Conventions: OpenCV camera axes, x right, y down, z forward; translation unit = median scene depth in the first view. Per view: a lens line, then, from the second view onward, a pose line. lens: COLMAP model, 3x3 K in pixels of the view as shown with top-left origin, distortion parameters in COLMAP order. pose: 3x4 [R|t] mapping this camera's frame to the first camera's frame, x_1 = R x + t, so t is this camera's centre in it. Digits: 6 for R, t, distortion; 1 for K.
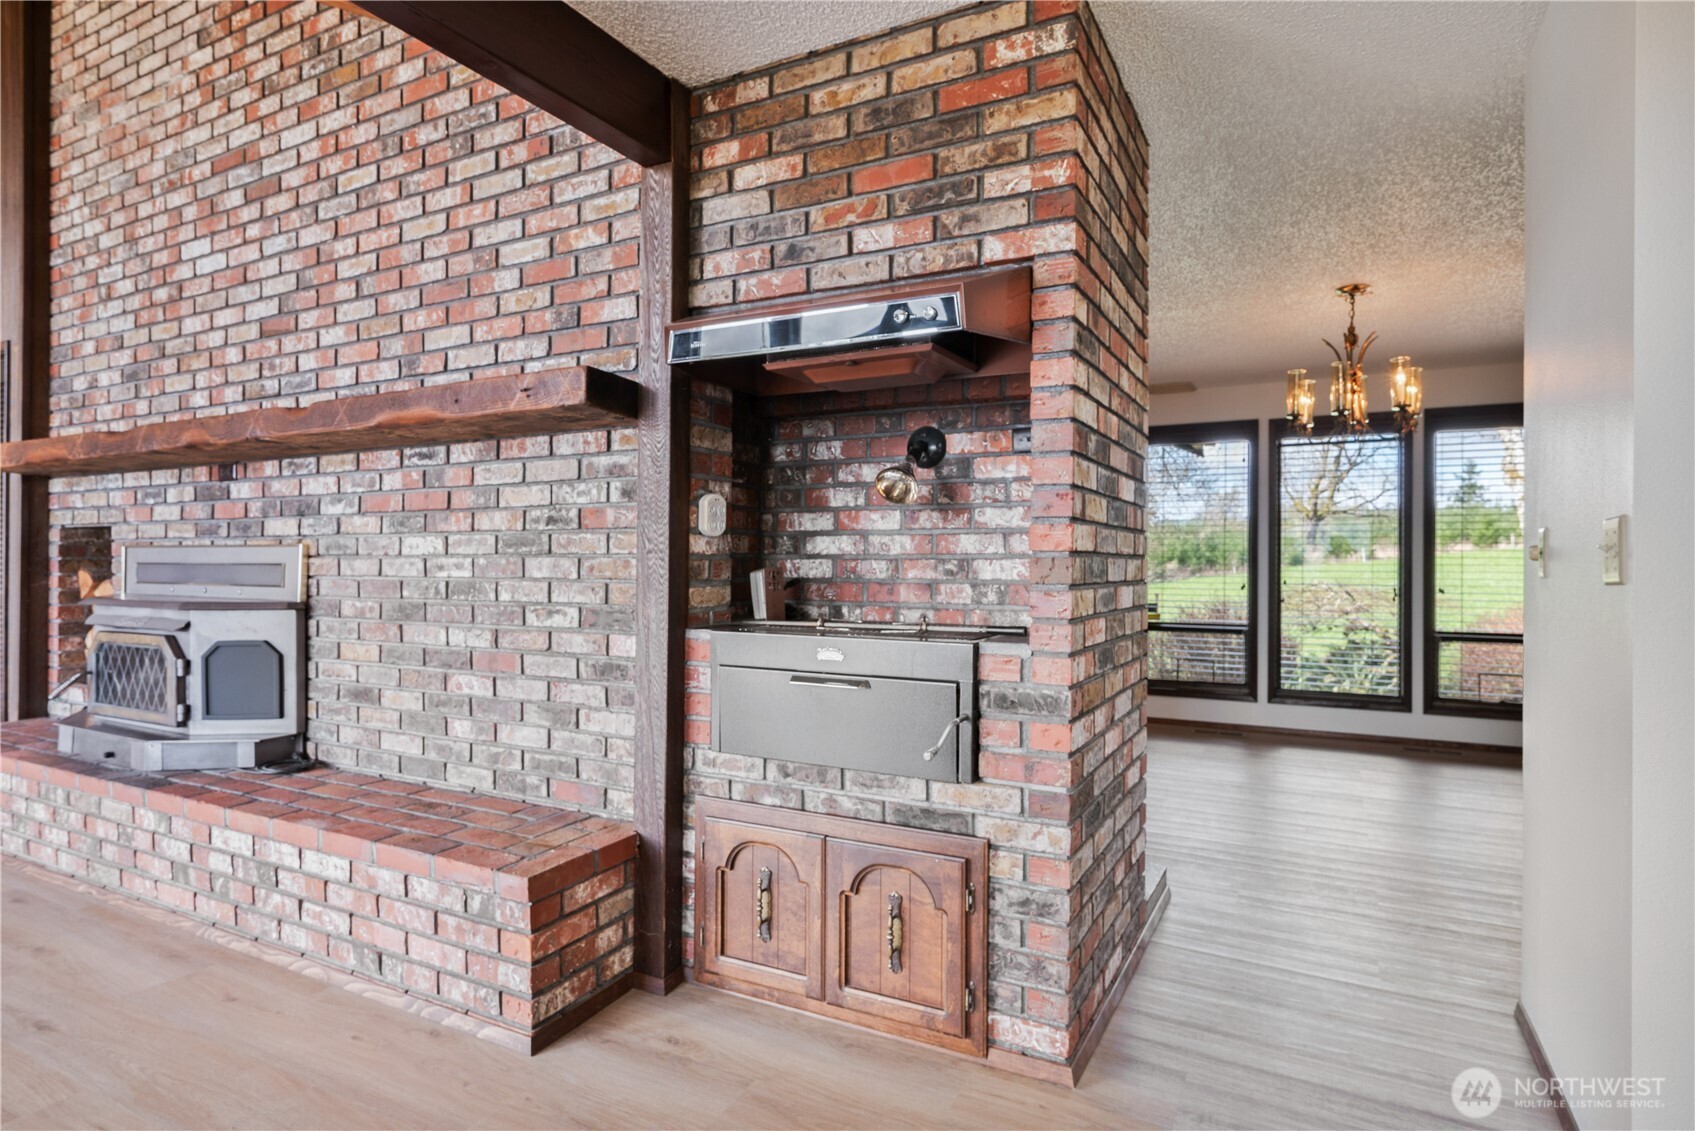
lens RADIAL K [[920.7, 0, 836.4], [0, 920.7, 562.2], [0, 0, 1]] dist [-0.002200, -0.000860]
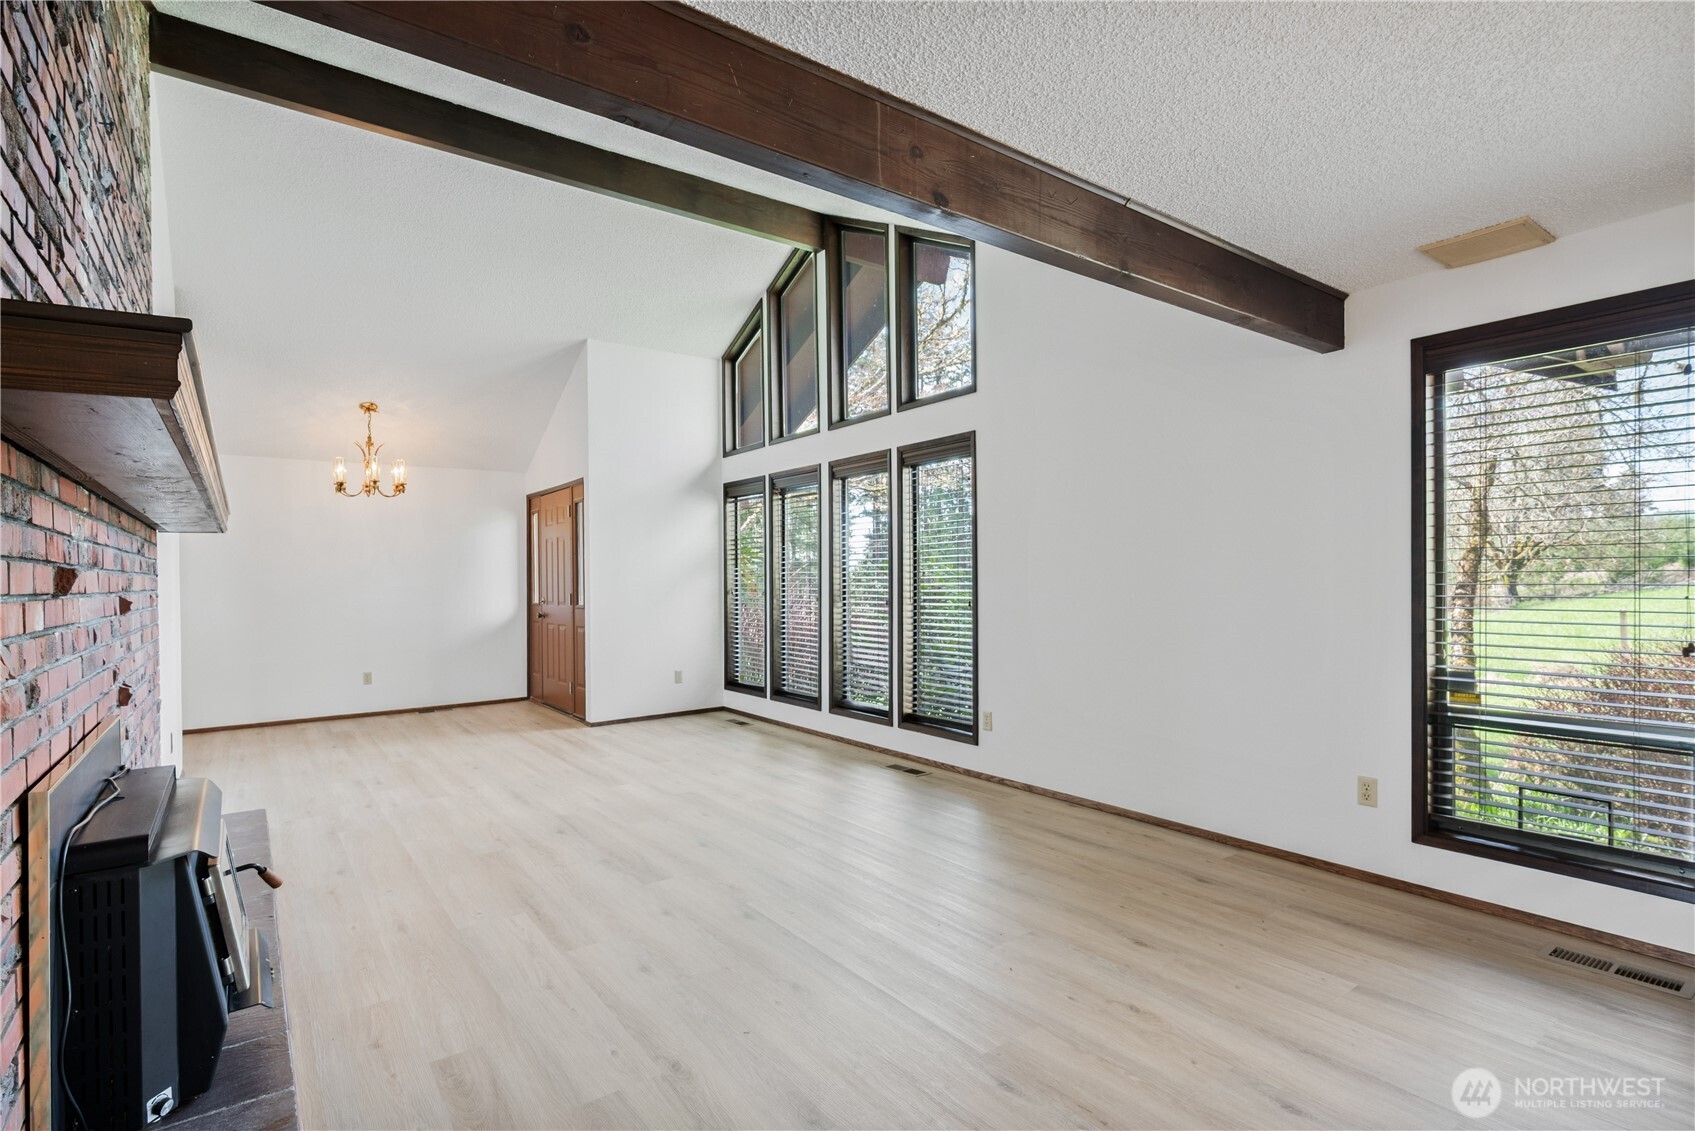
lens RADIAL K [[822.9, 0, 844.7], [0, 822.9, 577.8], [0, 0, 1]] dist [-0.002584, -0.000394]
pose [[0.902164, -0.015786, -0.431105, 0.576467], [0.016707, 0.999859, -0.001650, -0.036577], [0.431070, -0.005714, 0.902300, 1.083117]]
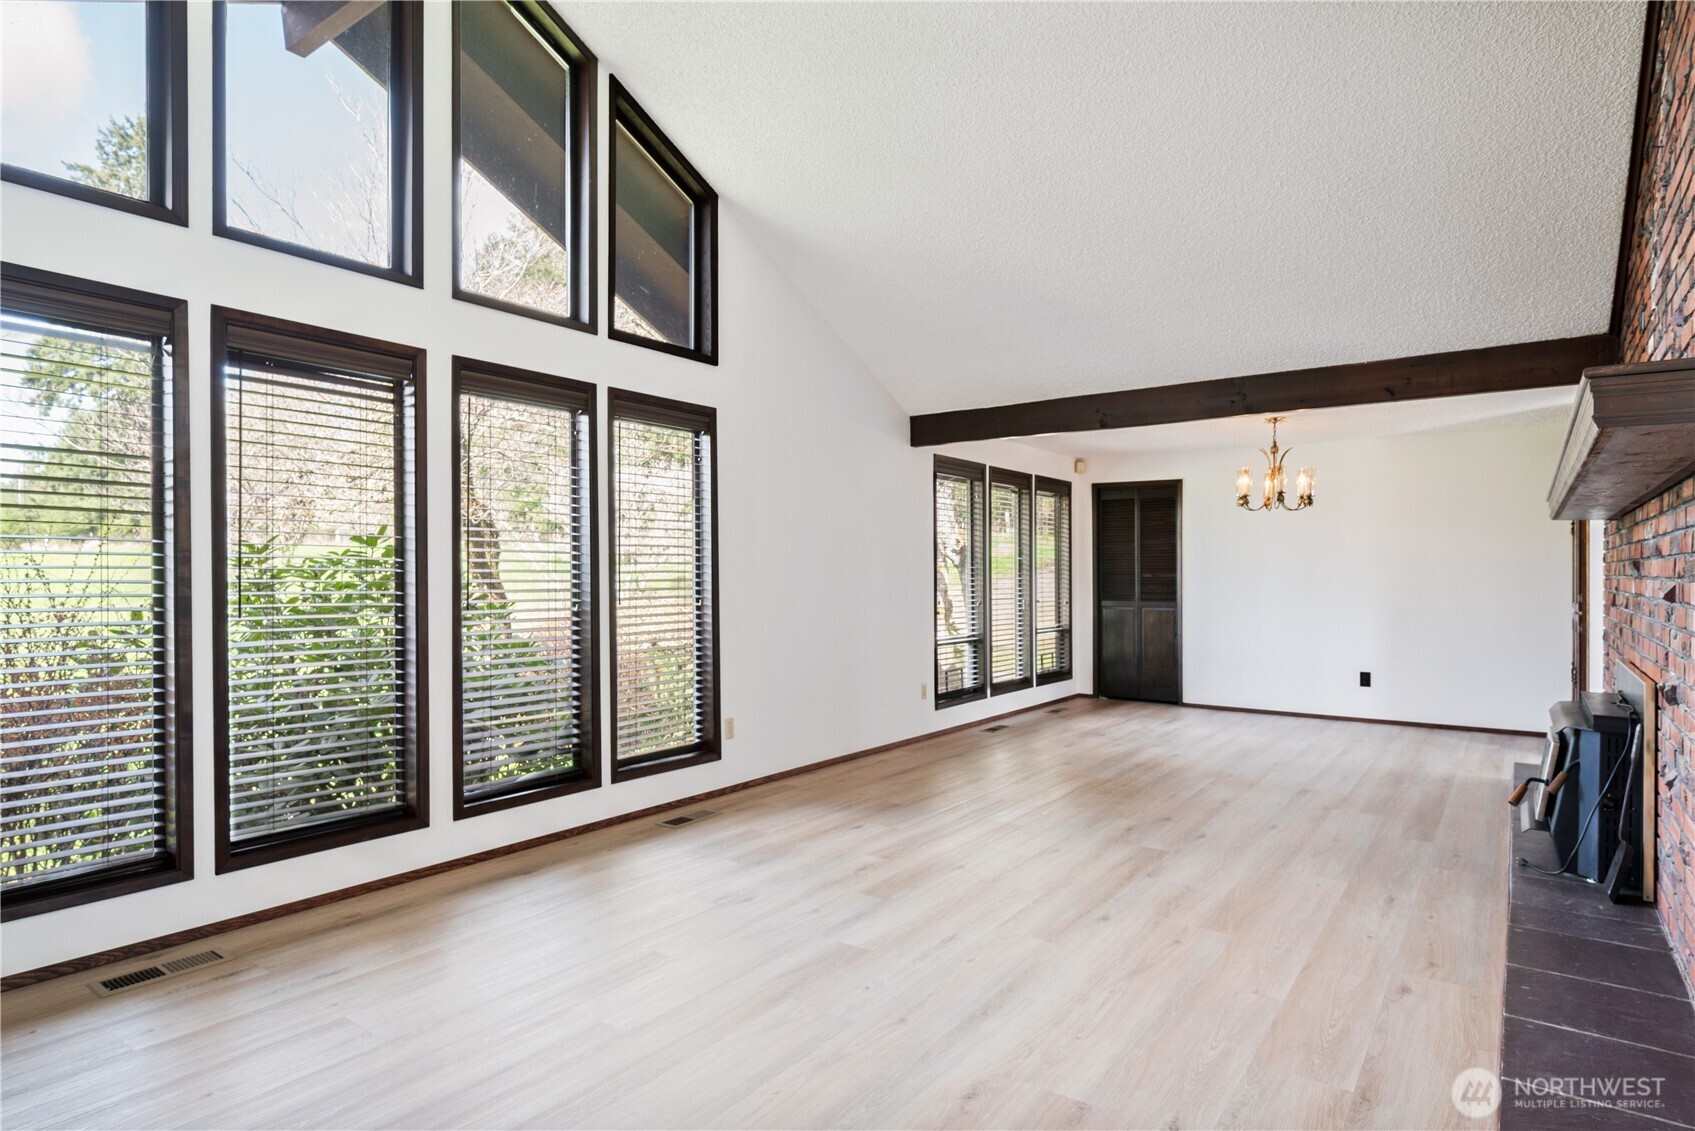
lens RADIAL K [[920.7, 0, 855.7], [0, 920.7, 579.3], [0, 0, 1]] dist [-0.002200, -0.000860]
pose [[0.133128, -0.012375, 0.991022, -1.876999], [-0.003050, 0.999912, 0.012896, -0.046640], [-0.991094, -0.004740, 0.133079, 2.424833]]
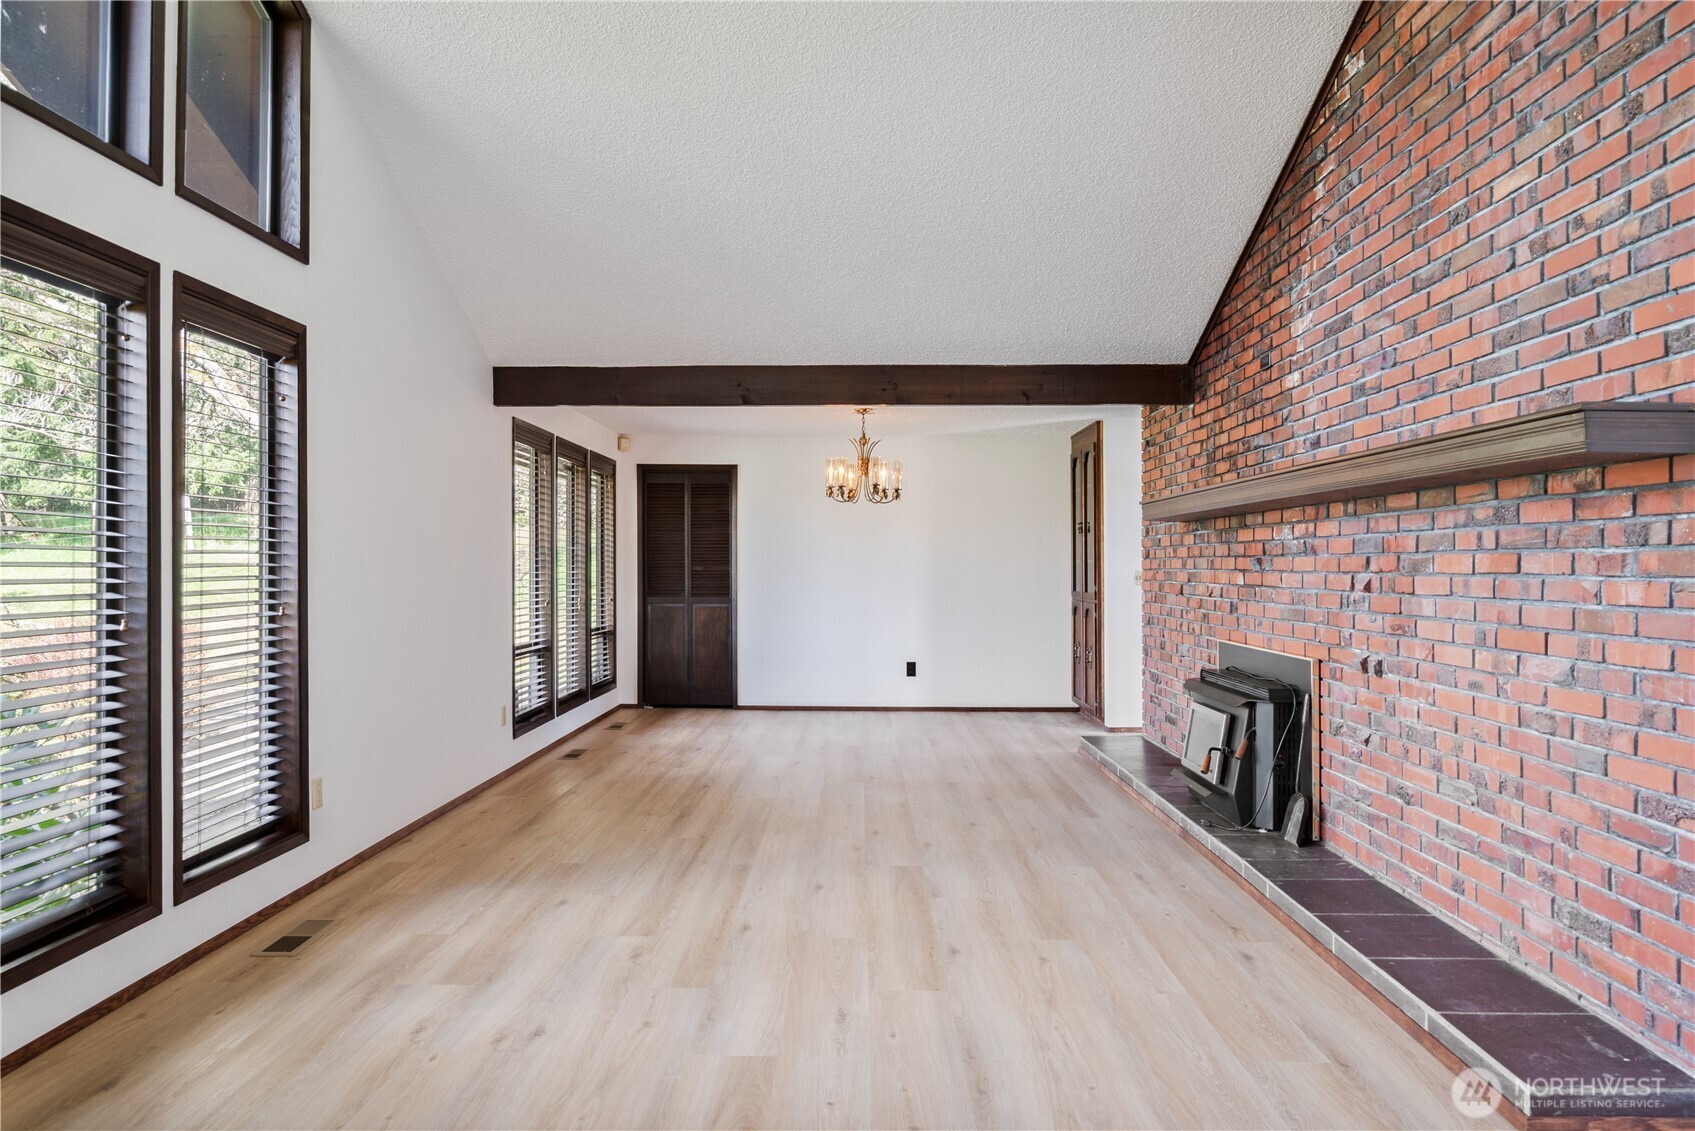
lens RADIAL K [[1026.6, 0, 844.6], [0, 1026.6, 553.0], [0, 0, 1]] dist [-0.003534, -0.001660]
pose [[-0.456660, 0.003478, 0.889634, -1.657328], [-0.007976, 0.999936, -0.008003, -0.048587], [-0.889605, -0.010750, -0.456603, 2.957983]]
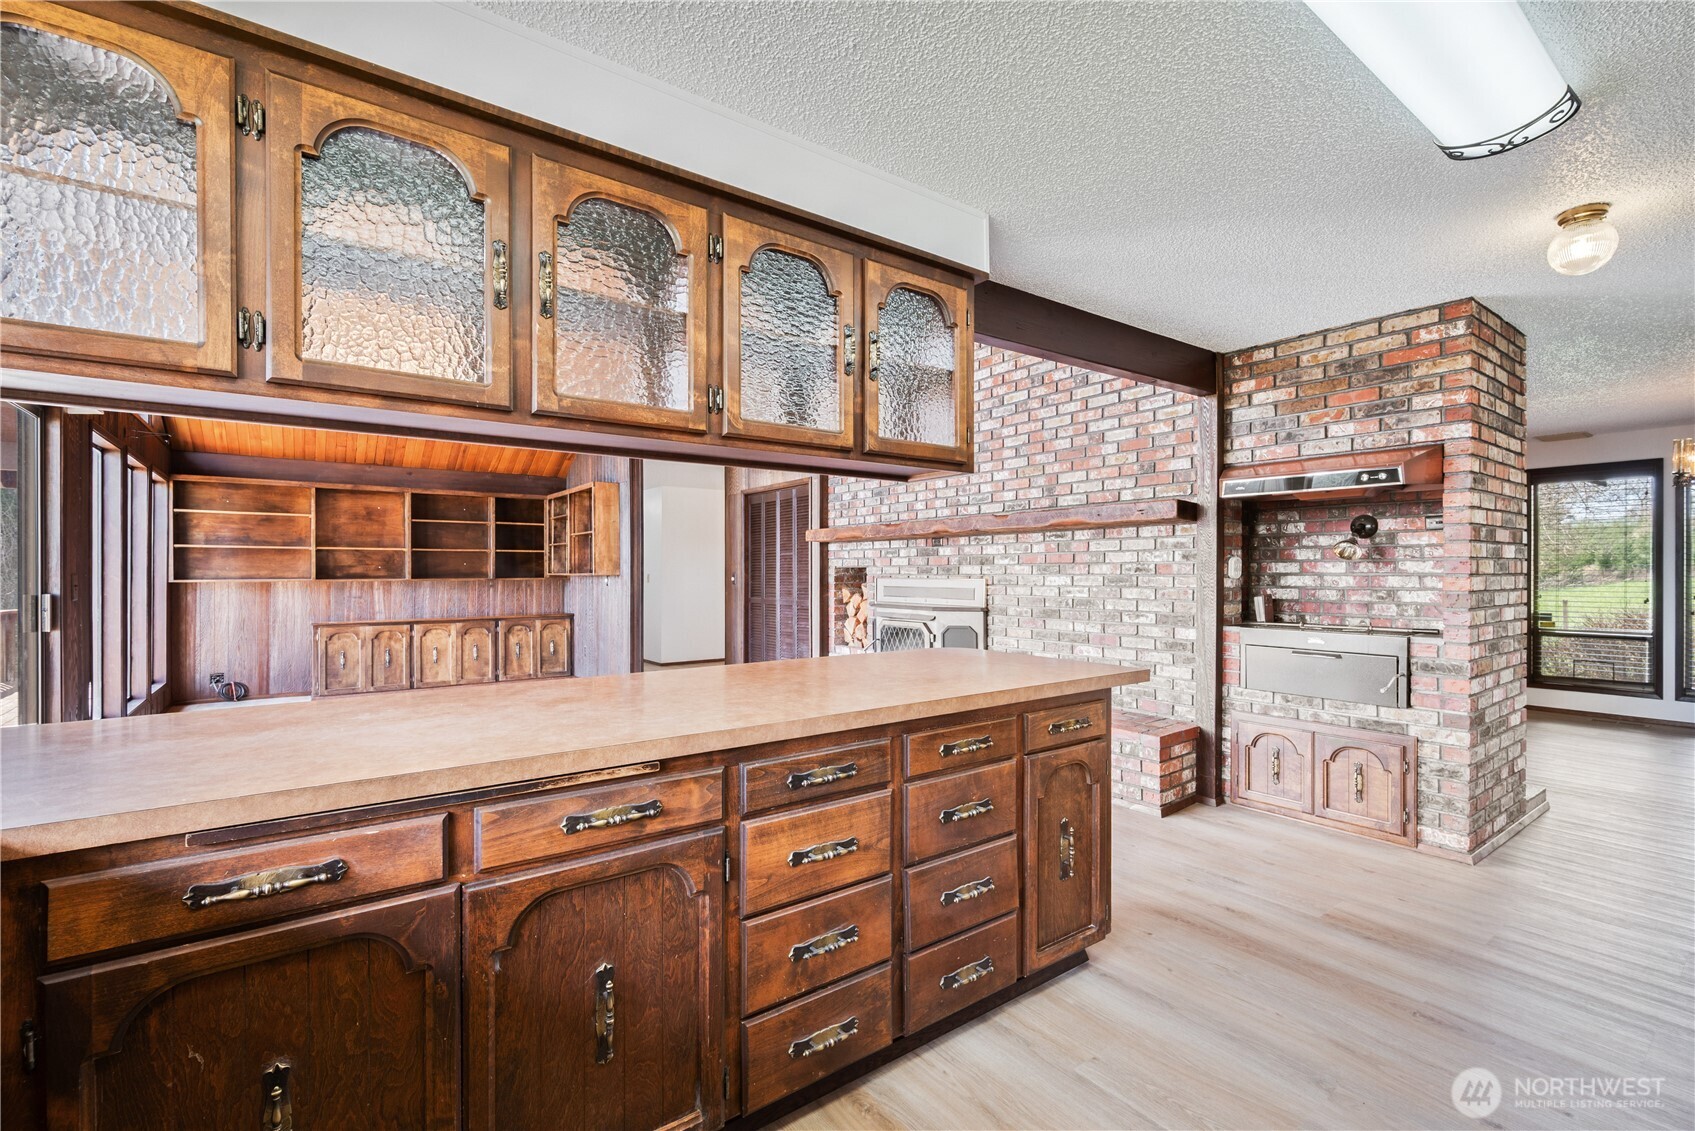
lens RADIAL K [[745.5, 0, 837.7], [0, 745.5, 571.7], [0, 0, 1]] dist [-0.002165, -0.000135]
pose [[0.903155, -0.005930, -0.429273, -0.210382], [0.007524, 0.999970, 0.002016, -0.050838], [0.429248, -0.005051, 0.903173, -0.757148]]
